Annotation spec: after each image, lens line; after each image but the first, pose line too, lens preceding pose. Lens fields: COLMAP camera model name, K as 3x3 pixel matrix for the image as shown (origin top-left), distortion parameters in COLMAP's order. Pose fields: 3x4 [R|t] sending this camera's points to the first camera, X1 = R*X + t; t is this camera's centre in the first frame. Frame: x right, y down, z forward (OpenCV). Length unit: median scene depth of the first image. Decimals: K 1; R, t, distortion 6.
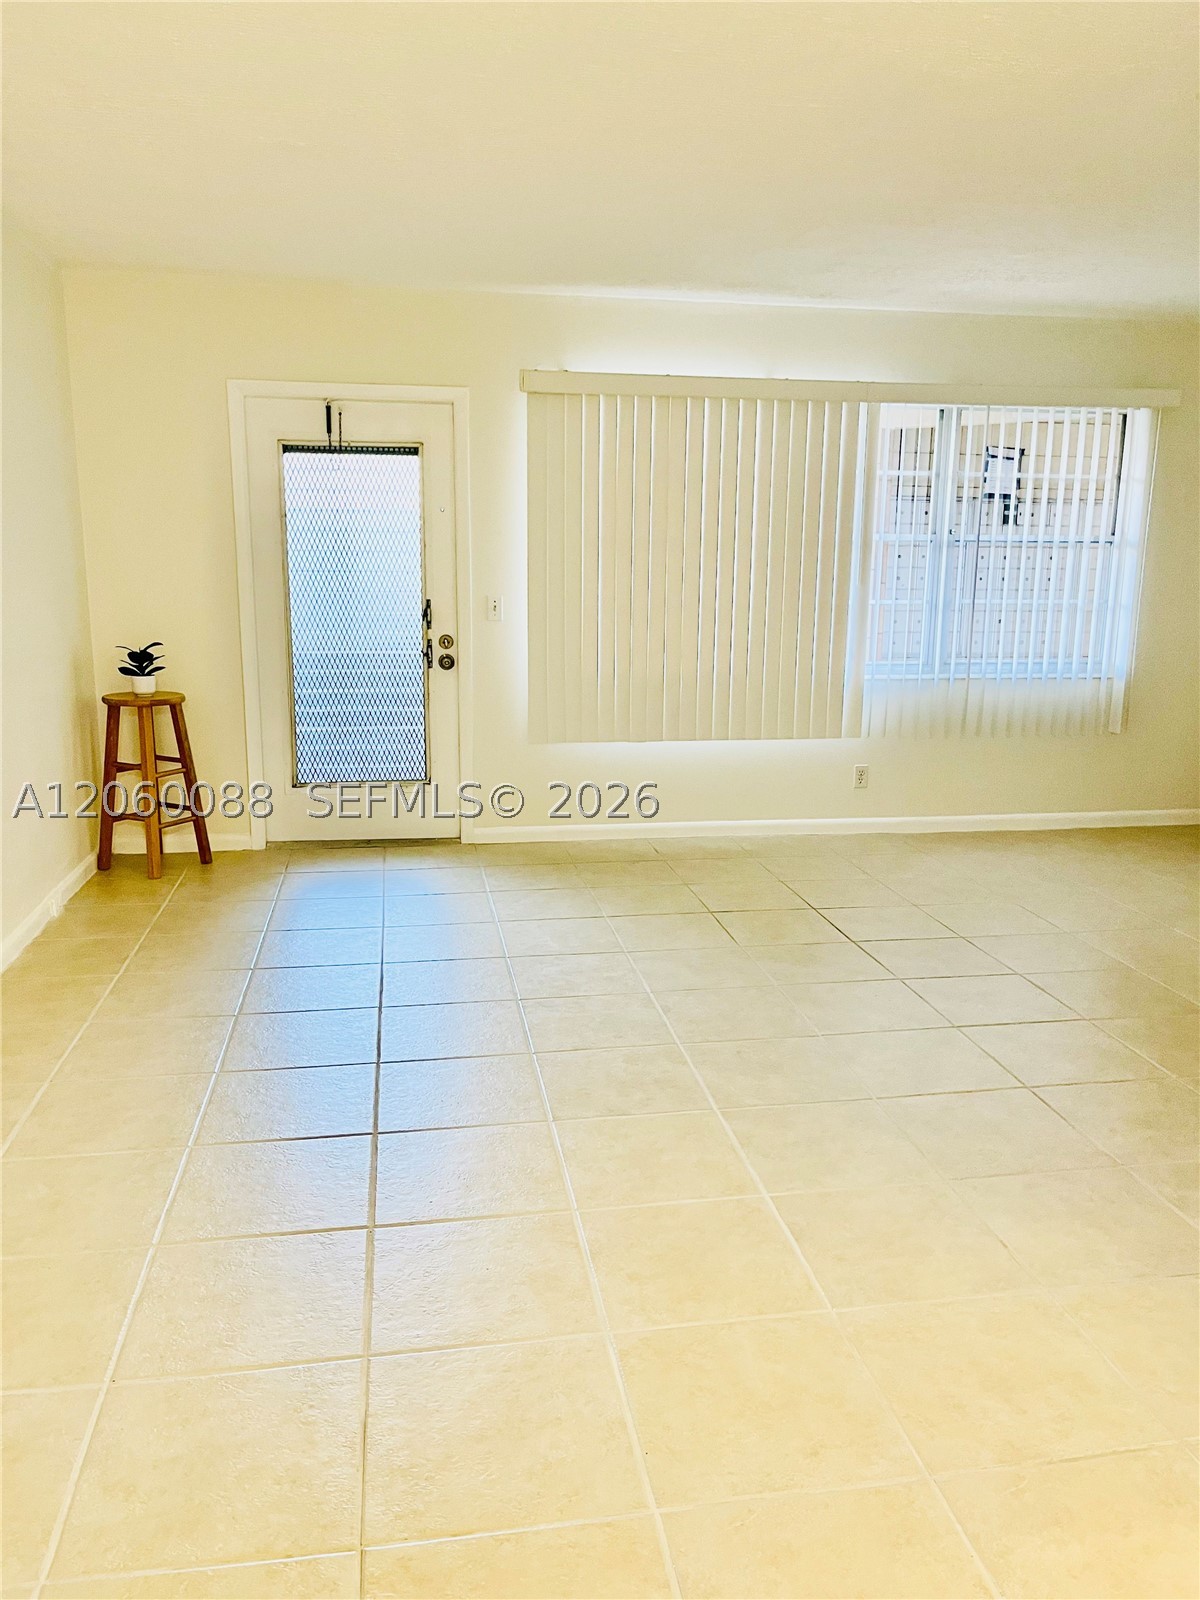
lens RADIAL K [[1225.9, 0, 600.0], [0, 1225.9, 800.0], [0, 0, 1]] dist [0.030819, -0.003139]
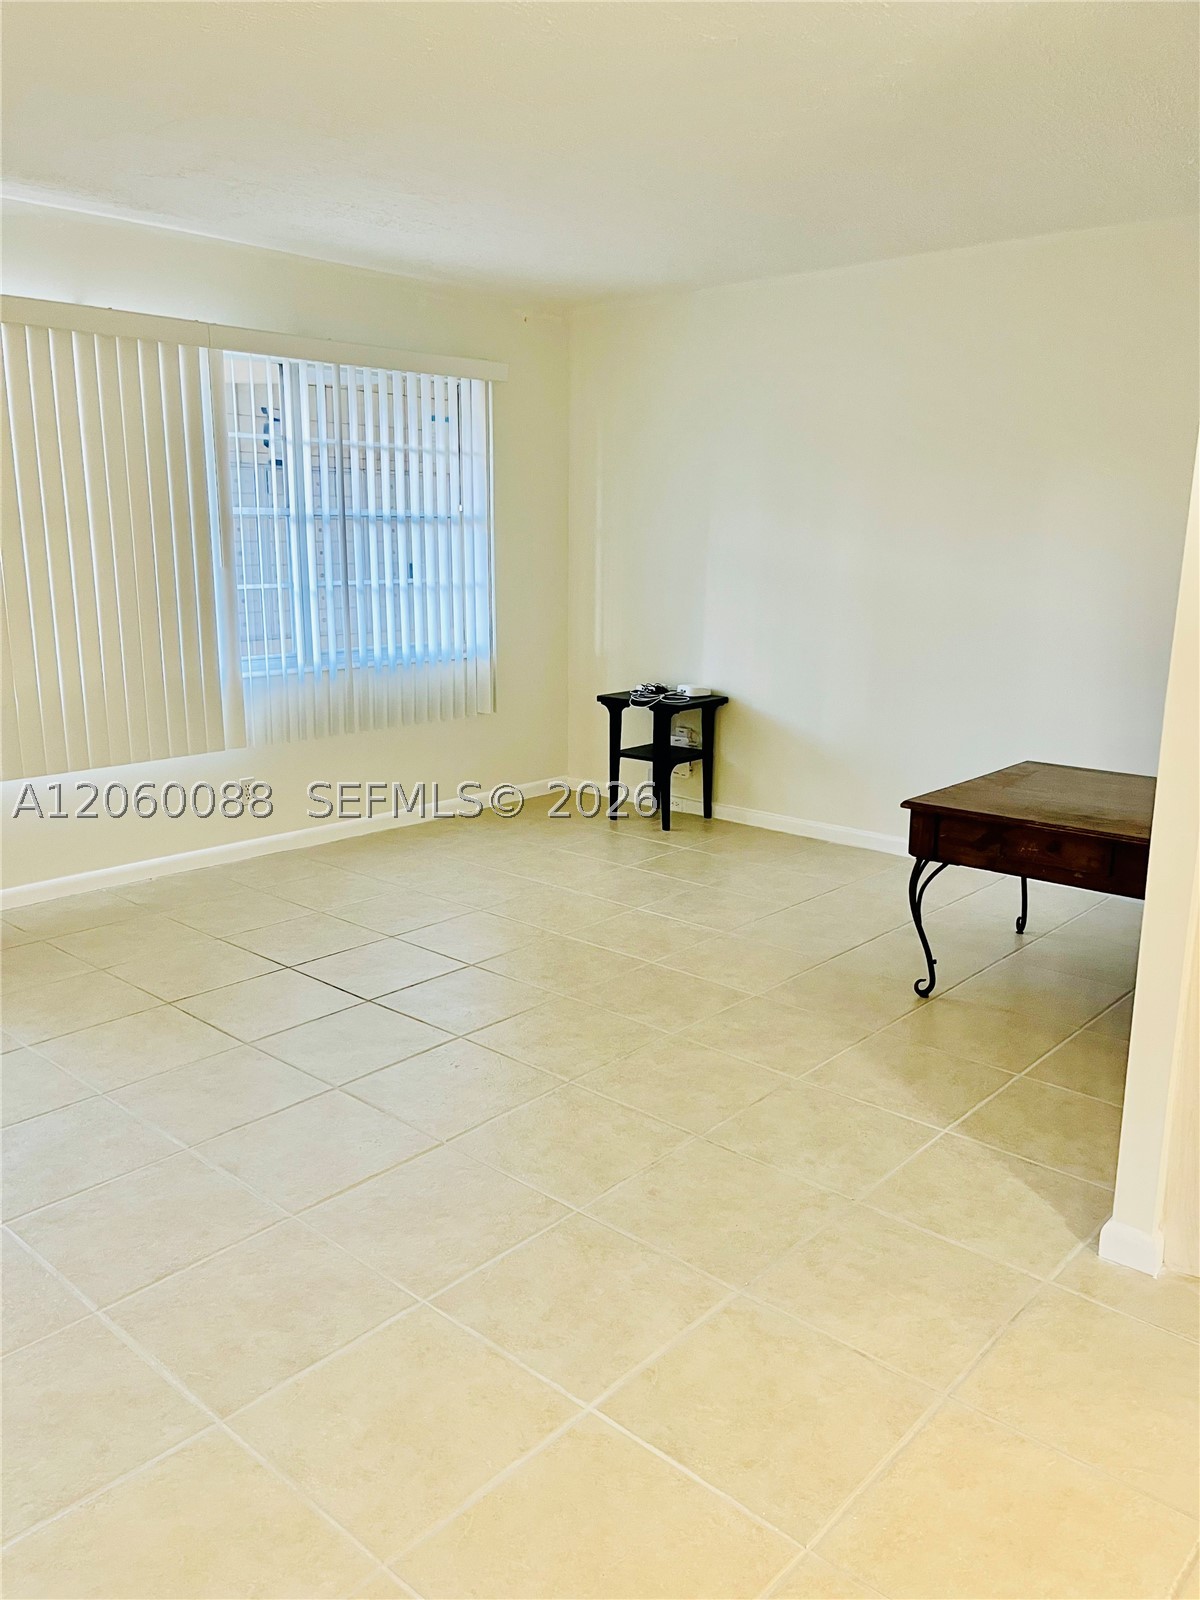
lens RADIAL K [[1225.9, 0, 600.0], [0, 1225.9, 800.0], [0, 0, 1]] dist [0.030819, -0.003139]
pose [[0.779781, -0.141356, 0.609886, -0.125001], [0.121506, 0.989824, 0.074062, -0.048682], [-0.614149, 0.016353, 0.789021, 0.178756]]
